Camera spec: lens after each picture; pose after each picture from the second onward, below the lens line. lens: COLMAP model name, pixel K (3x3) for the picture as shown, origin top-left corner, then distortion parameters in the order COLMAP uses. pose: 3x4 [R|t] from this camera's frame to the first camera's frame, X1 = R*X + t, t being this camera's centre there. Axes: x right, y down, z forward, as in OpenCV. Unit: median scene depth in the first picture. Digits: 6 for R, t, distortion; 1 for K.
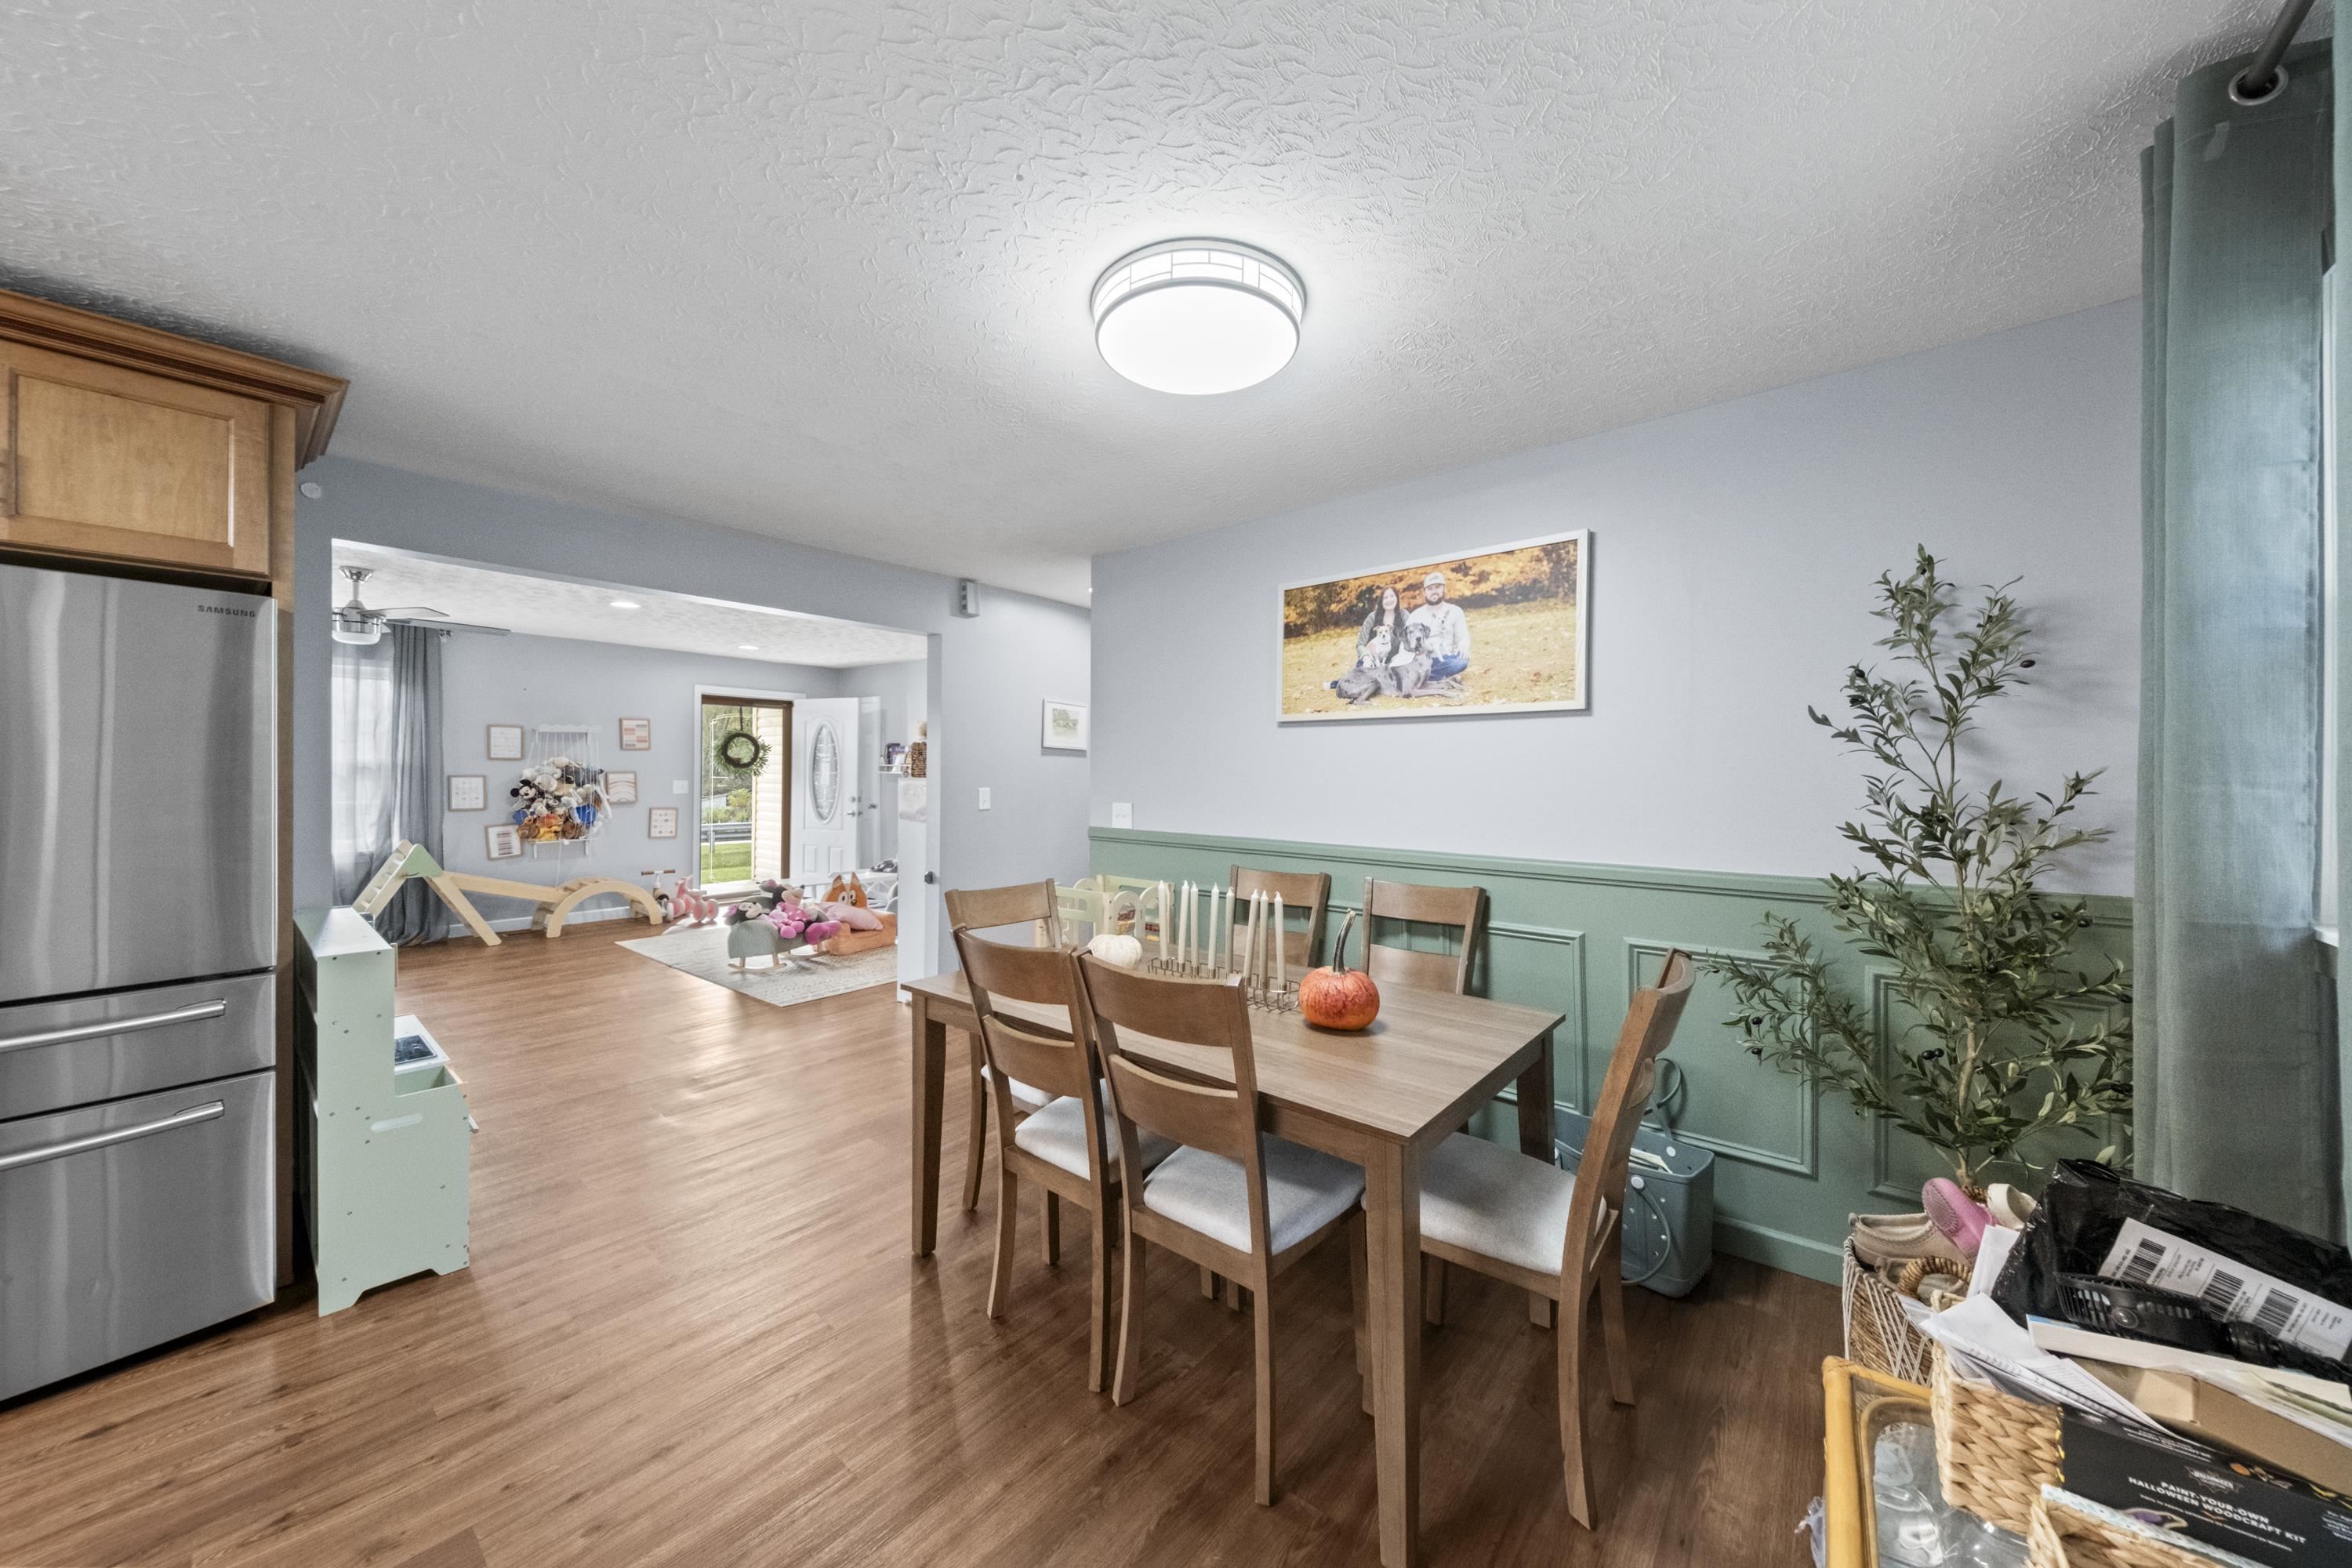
lens RADIAL K [[812.4, 0, 1177.3], [0, 812.4, 774.2], [0, 0, 1]] dist [0.011790, -0.004794]
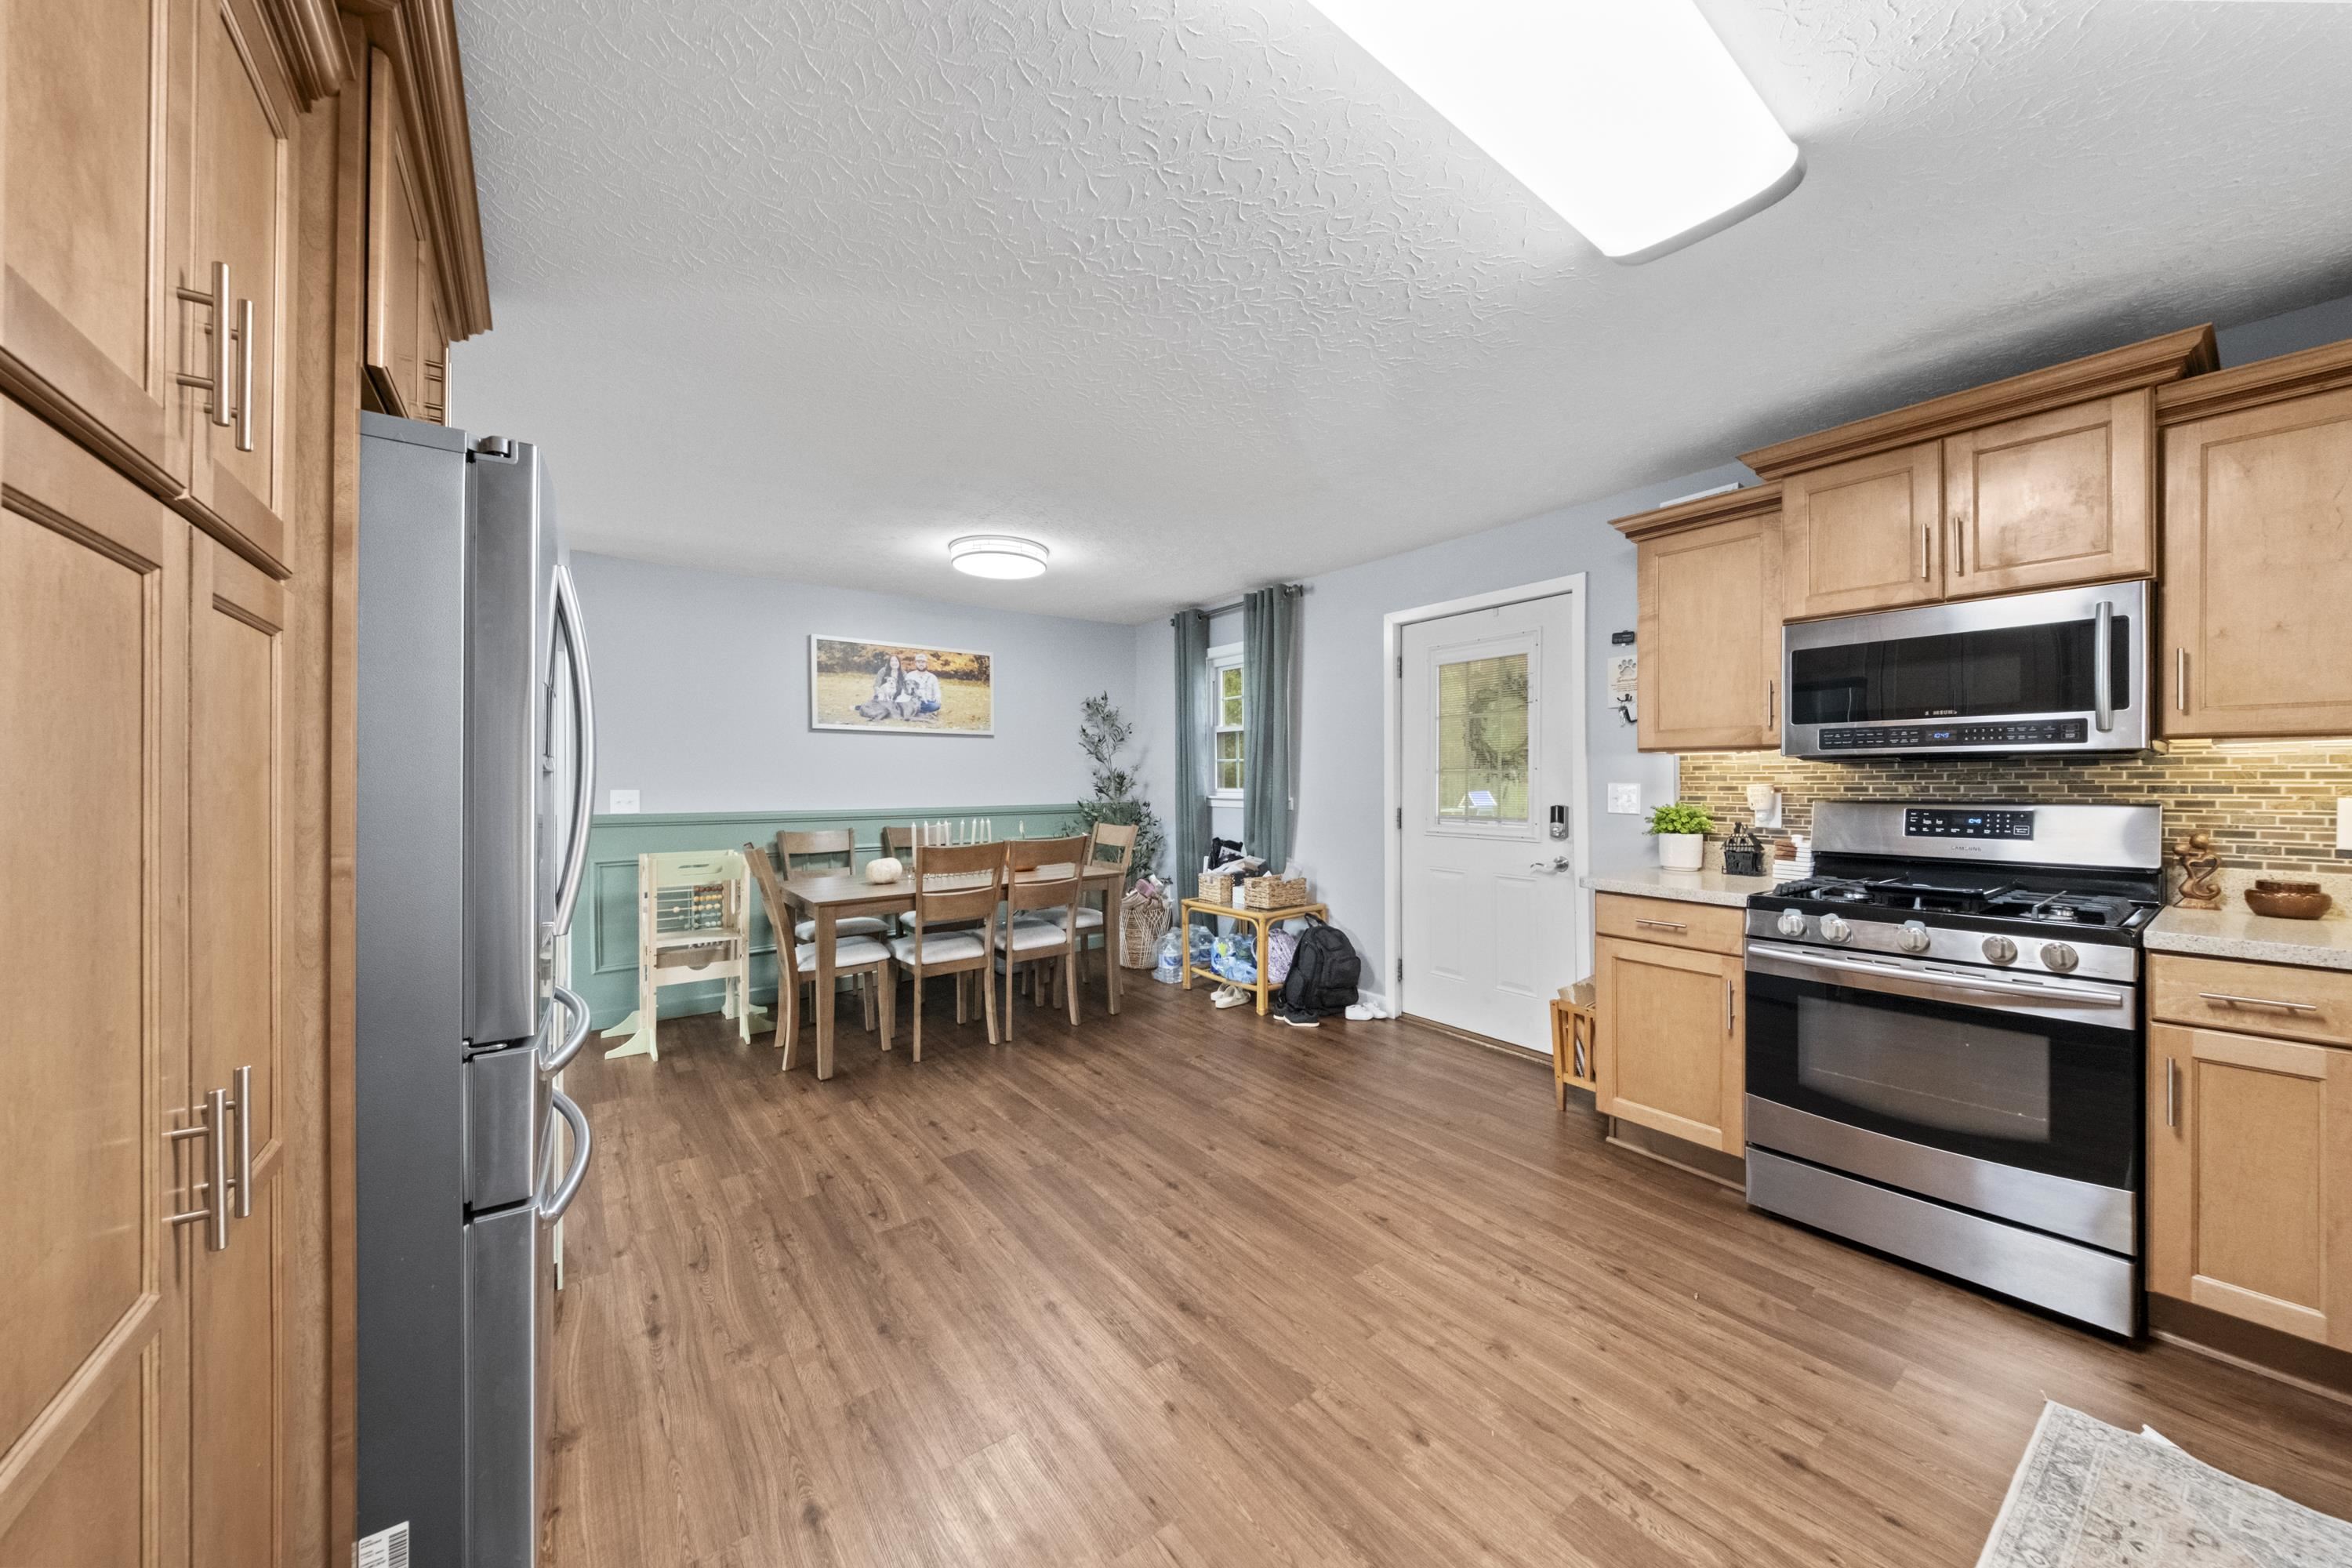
lens RADIAL K [[812.4, 0, 1186.8], [0, 812.4, 782.6], [0, 0, 1]] dist [0.011790, -0.004794]
pose [[0.218606, -0.010701, 0.975755, -1.309886], [0.006087, 0.999935, 0.009603, 0.026803], [-0.975794, 0.003840, 0.218657, 0.021975]]
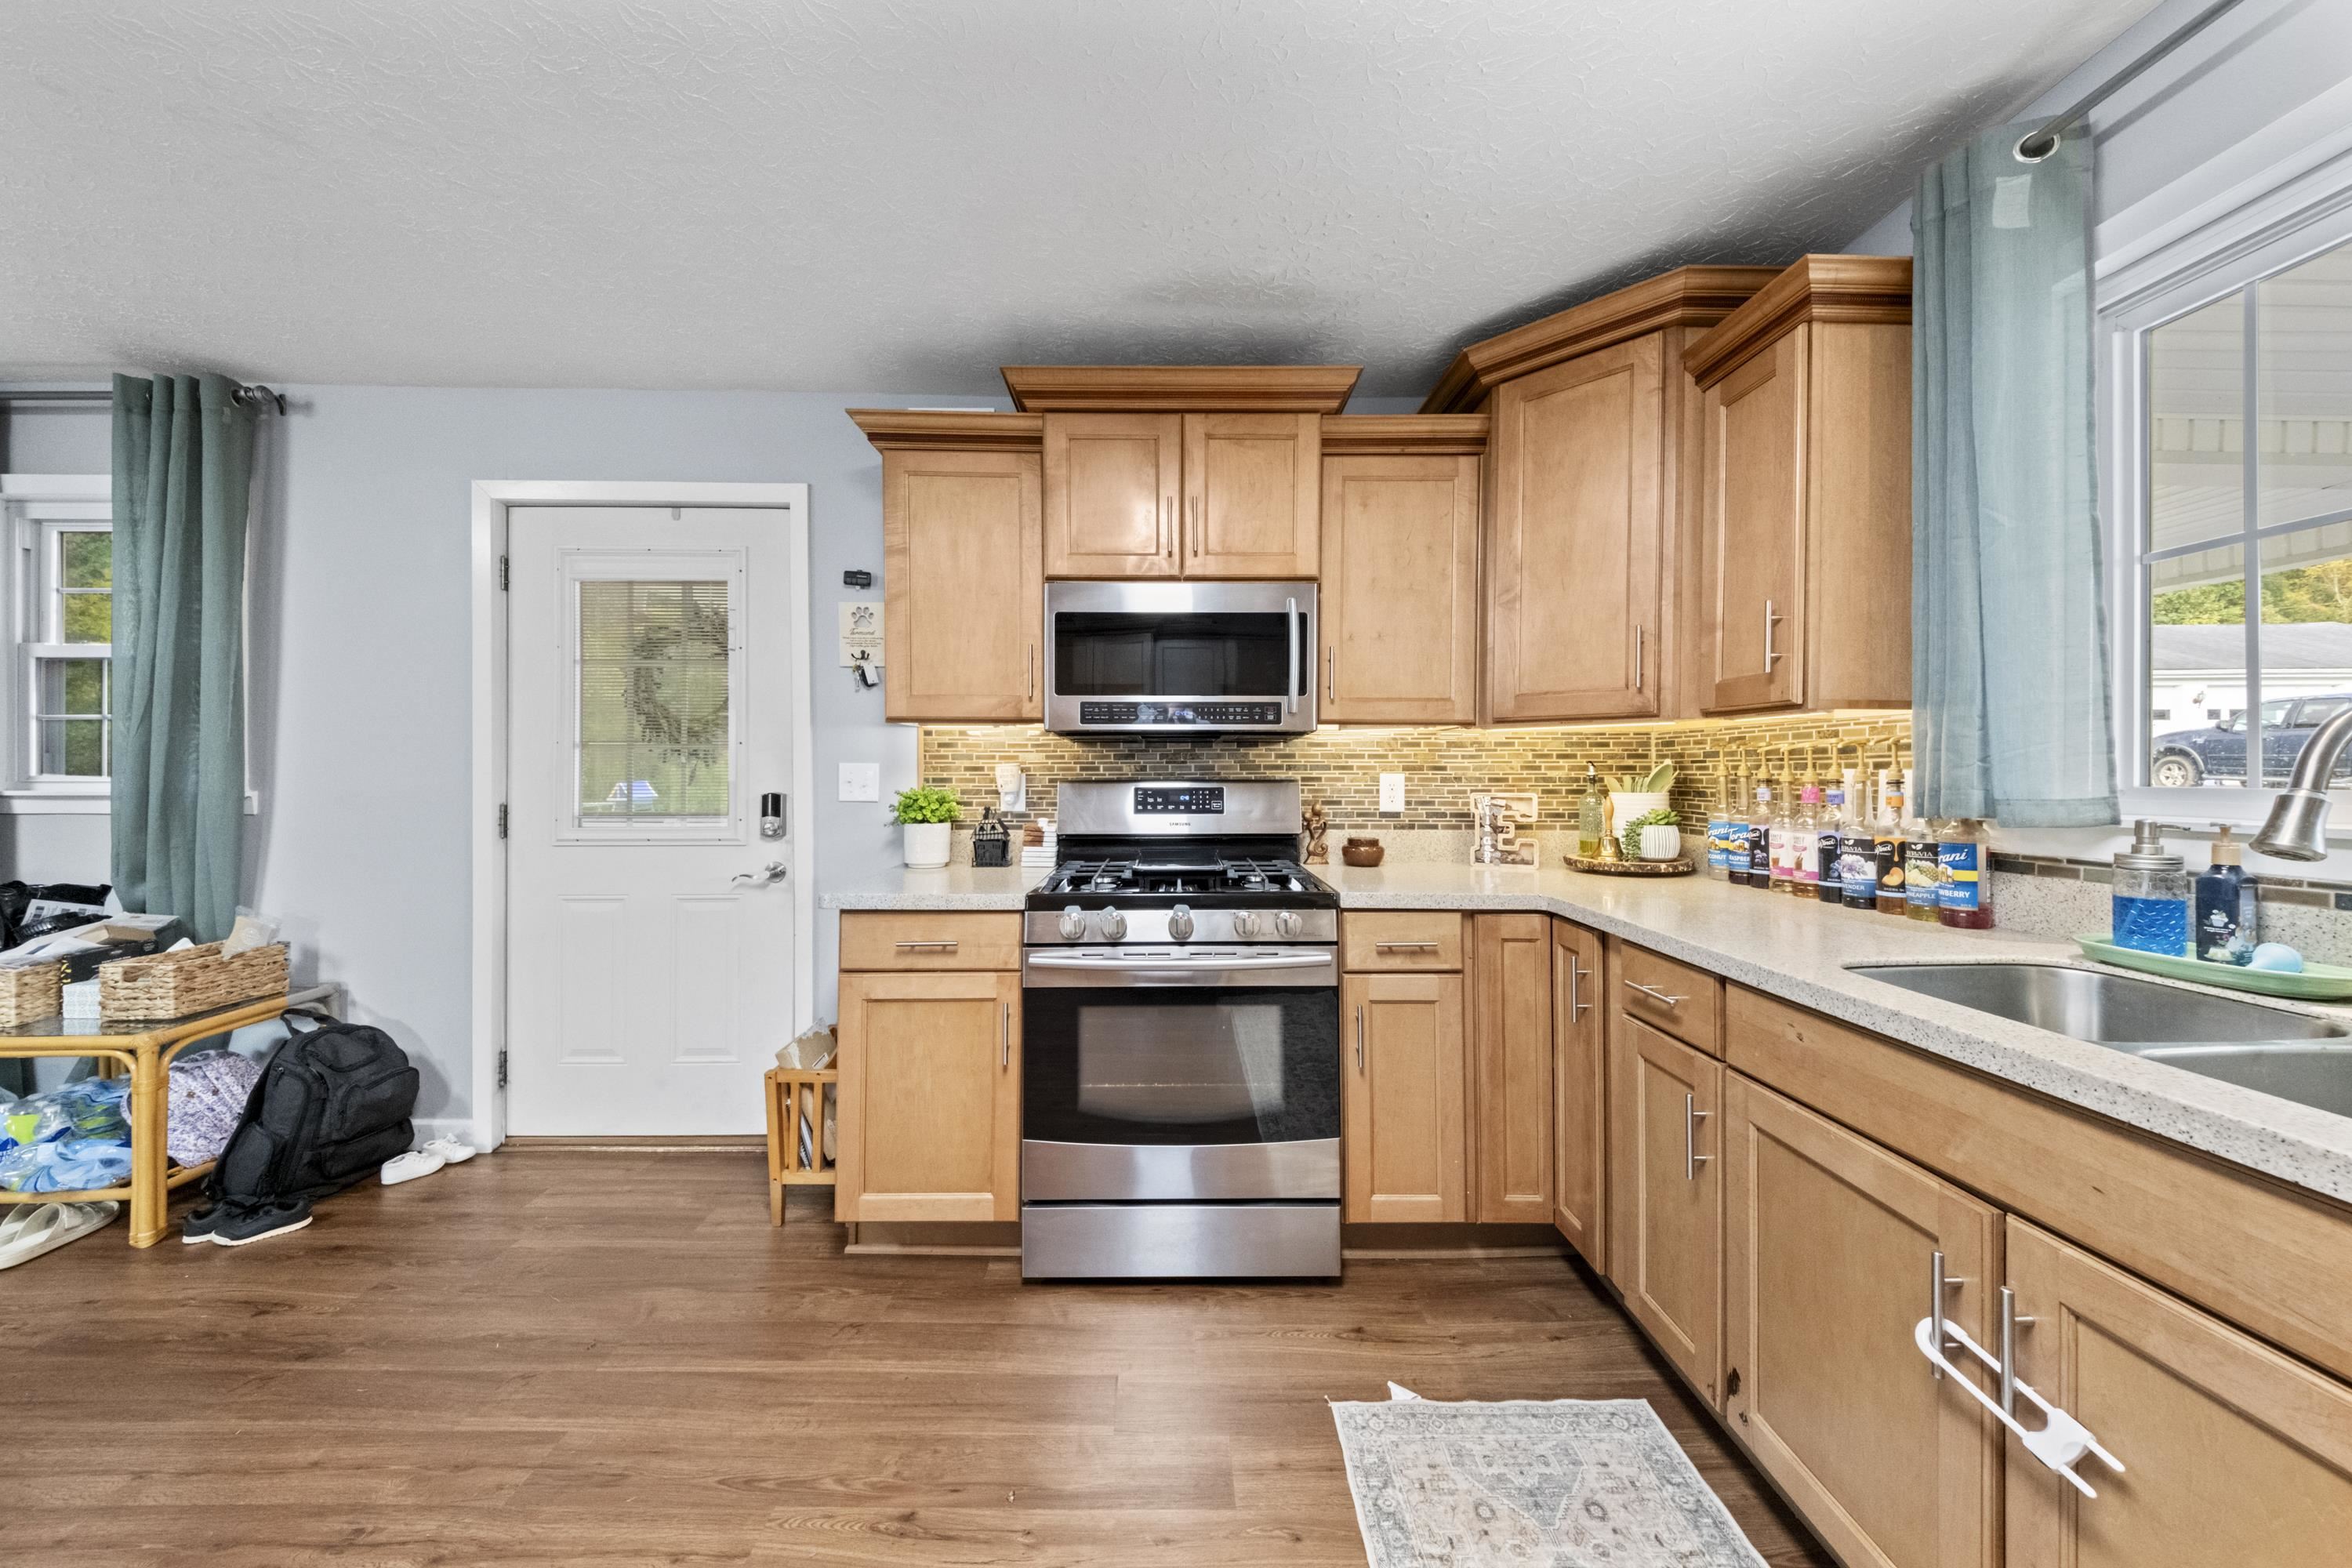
lens RADIAL K [[812.4, 0, 1166.0], [0, 812.4, 767.3], [0, 0, 1]] dist [0.011790, -0.004794]
pose [[-0.647668, -0.002719, 0.761918, -0.956189], [-0.000859, 0.999996, 0.002839, 0.044035], [-0.761923, 0.001185, -0.647667, -0.004583]]
